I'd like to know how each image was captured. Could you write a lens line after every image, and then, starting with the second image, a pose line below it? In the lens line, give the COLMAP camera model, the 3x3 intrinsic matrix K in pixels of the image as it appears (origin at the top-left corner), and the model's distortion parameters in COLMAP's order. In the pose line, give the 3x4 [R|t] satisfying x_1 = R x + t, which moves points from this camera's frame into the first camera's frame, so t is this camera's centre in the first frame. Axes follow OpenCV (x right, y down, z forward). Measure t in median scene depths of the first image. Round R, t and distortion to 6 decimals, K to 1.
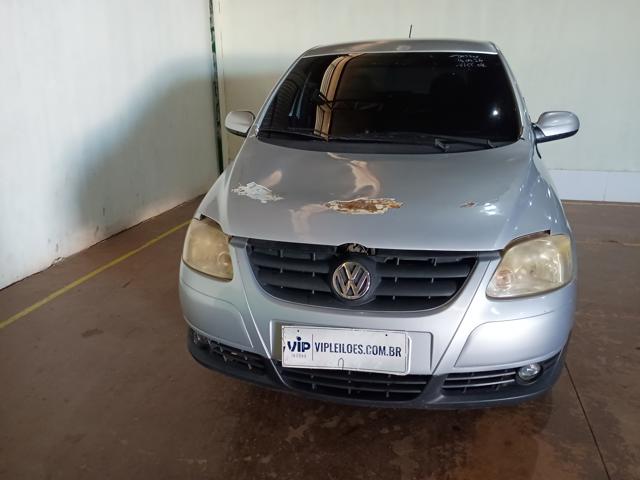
lens RADIAL K [[530.8, 0, 336.1], [0, 530.8, 208.7], [0, 0, 1]] dist [0.022708, -0.039336]
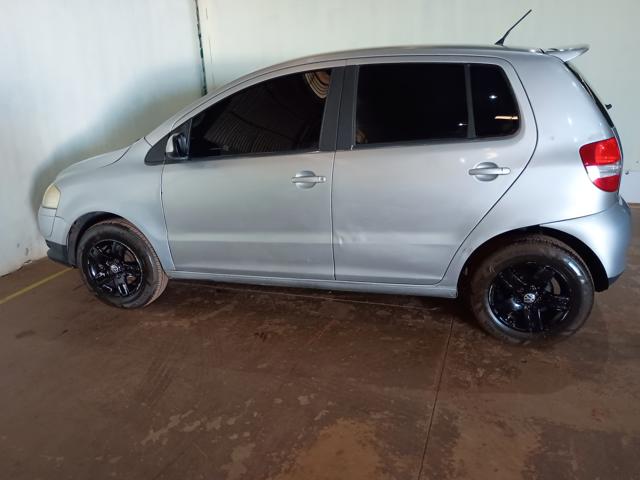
lens RADIAL K [[530.8, 0, 334.6], [0, 530.8, 206.7], [0, 0, 1]] dist [0.022708, -0.039336]
pose [[0.996368, -0.001765, -0.085130, 0.240902], [0.003096, 0.999875, 0.015506, -0.040306], [0.085092, -0.015713, 0.996249, -0.031388]]
